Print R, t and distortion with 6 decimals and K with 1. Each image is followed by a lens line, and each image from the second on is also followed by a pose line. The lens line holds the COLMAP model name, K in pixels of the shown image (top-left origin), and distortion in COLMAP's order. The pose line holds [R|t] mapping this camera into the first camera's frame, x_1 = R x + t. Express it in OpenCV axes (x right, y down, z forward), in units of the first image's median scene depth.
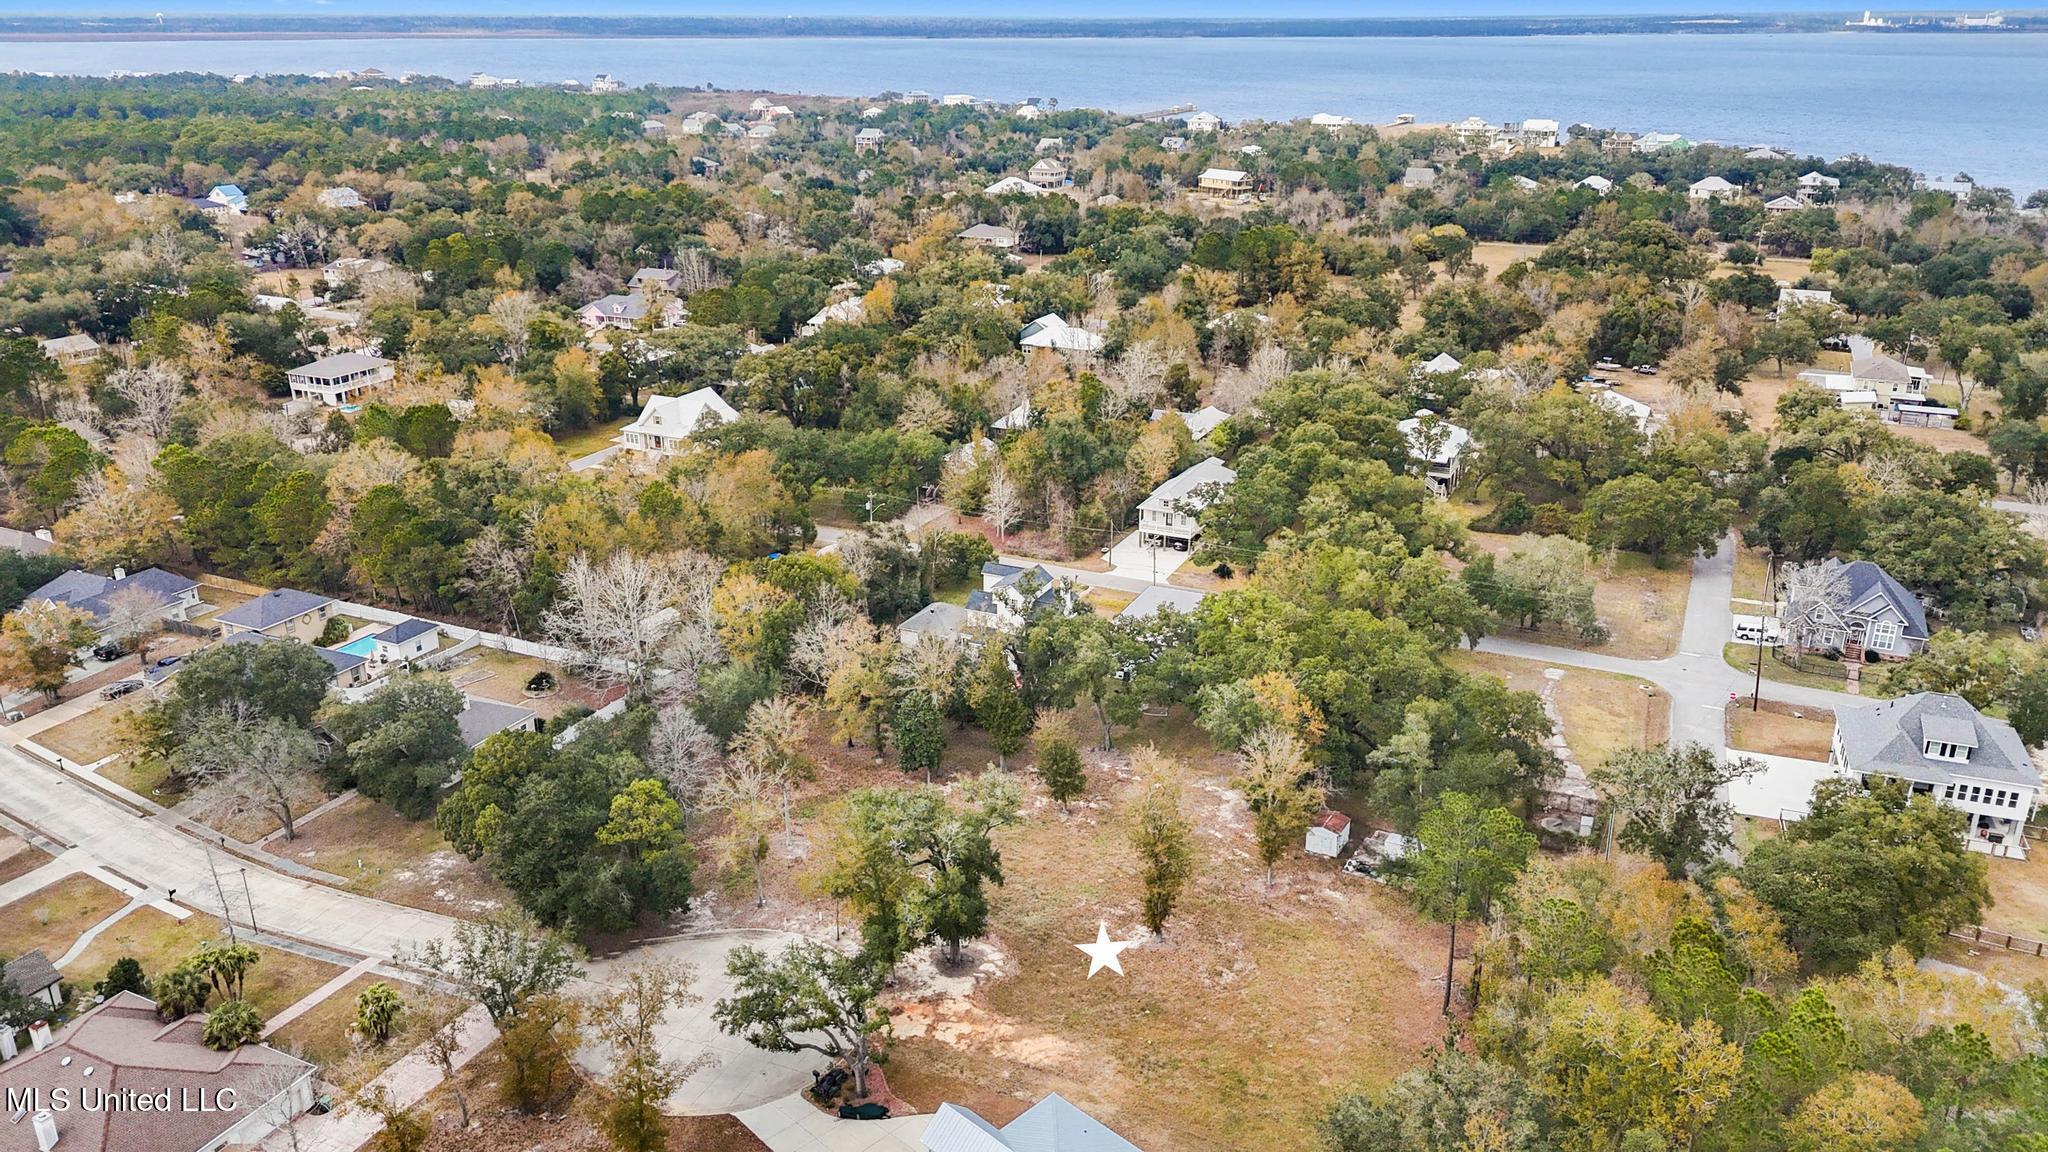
lens RADIAL K [[1443.5, 0, 1024.0], [0, 1443.5, 576.0], [0, 0, 1]] dist [0.013746, -0.000520]
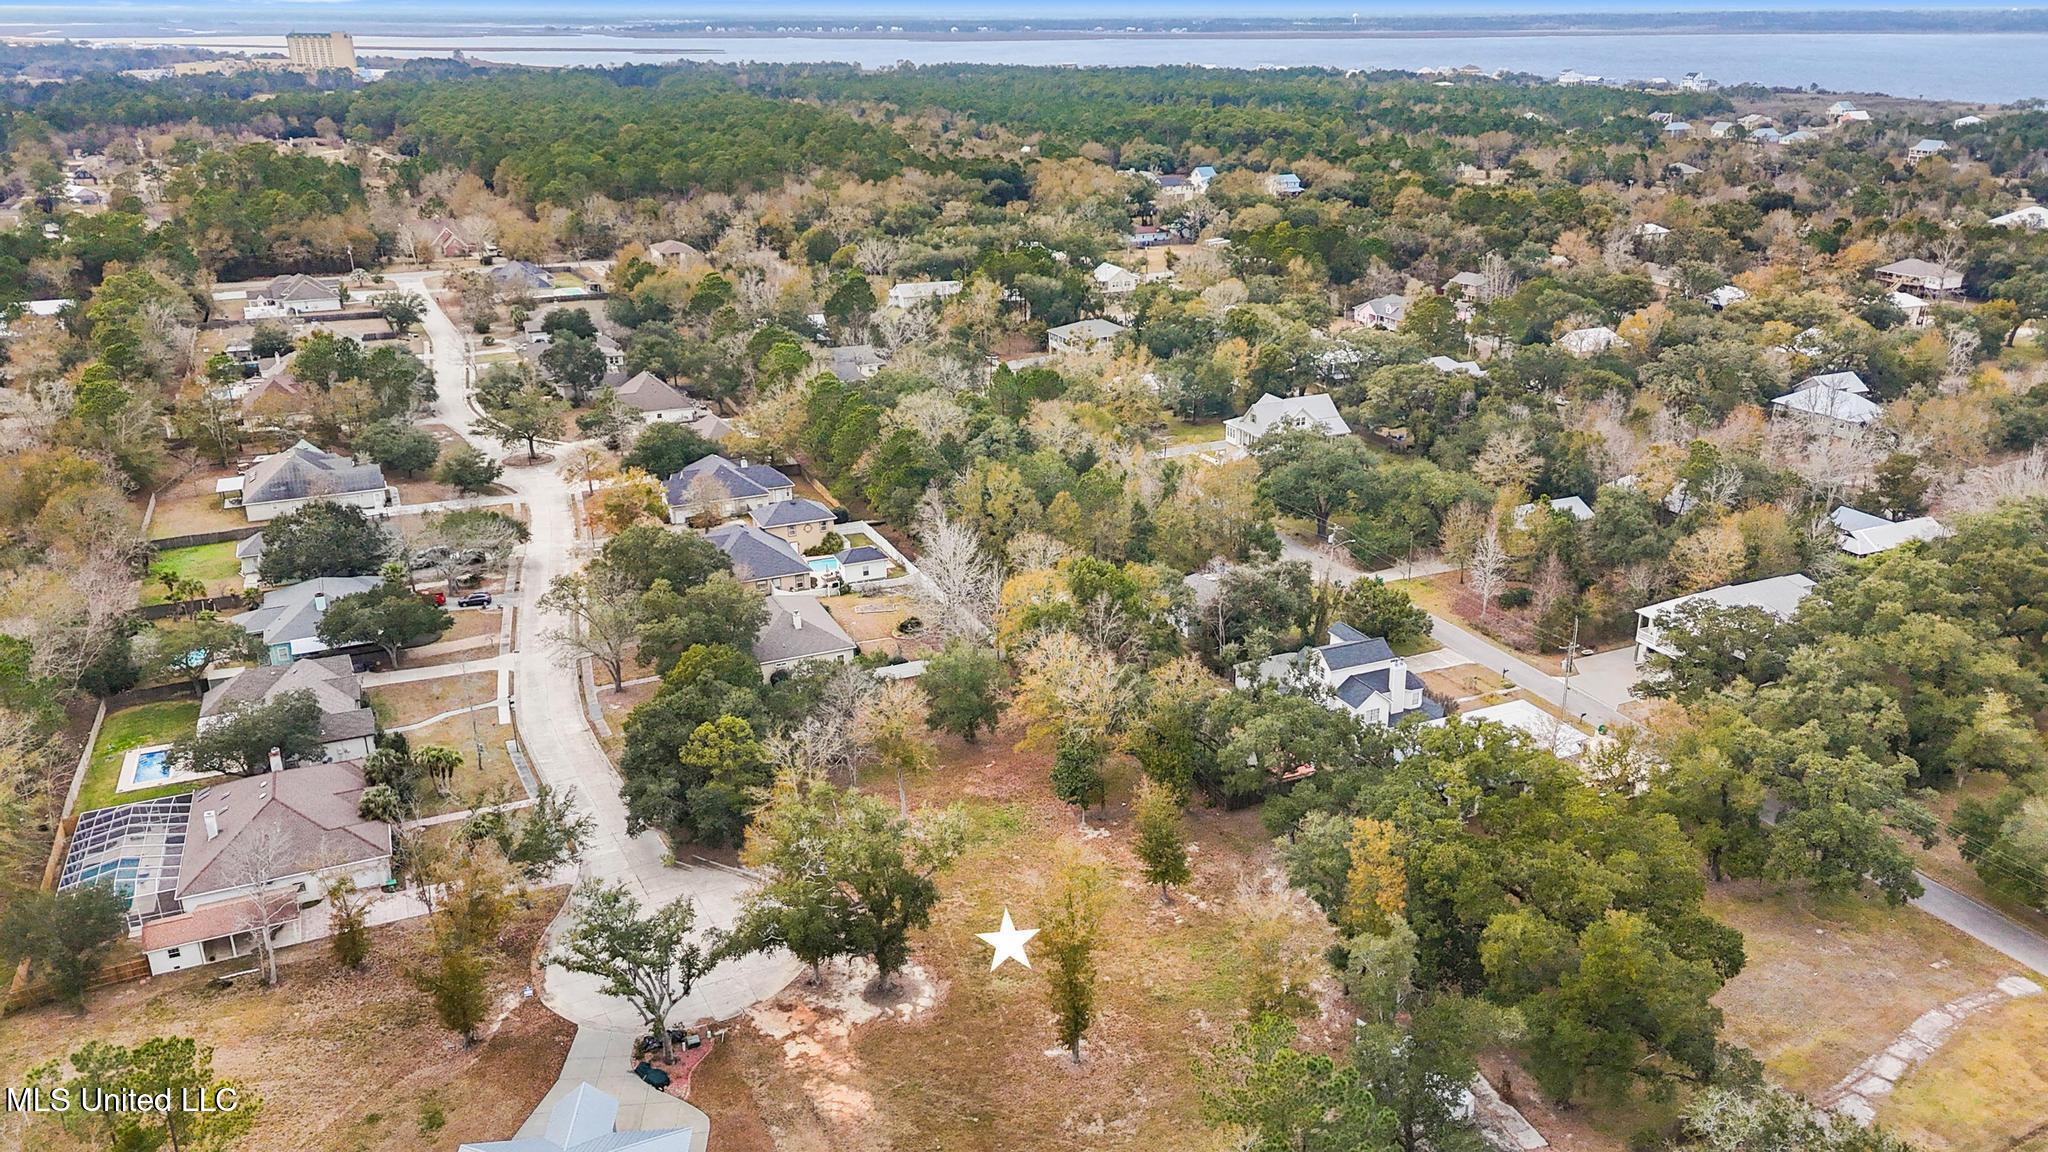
lens RADIAL K [[1443.5, 0, 1024.0], [0, 1443.5, 576.0], [0, 0, 1]] dist [0.013746, -0.000520]
pose [[0.778789, 0.221651, -0.586820, 0.444491], [-0.220555, 0.972515, 0.074628, -0.077687], [0.587233, 0.071306, 0.806271, 0.219330]]
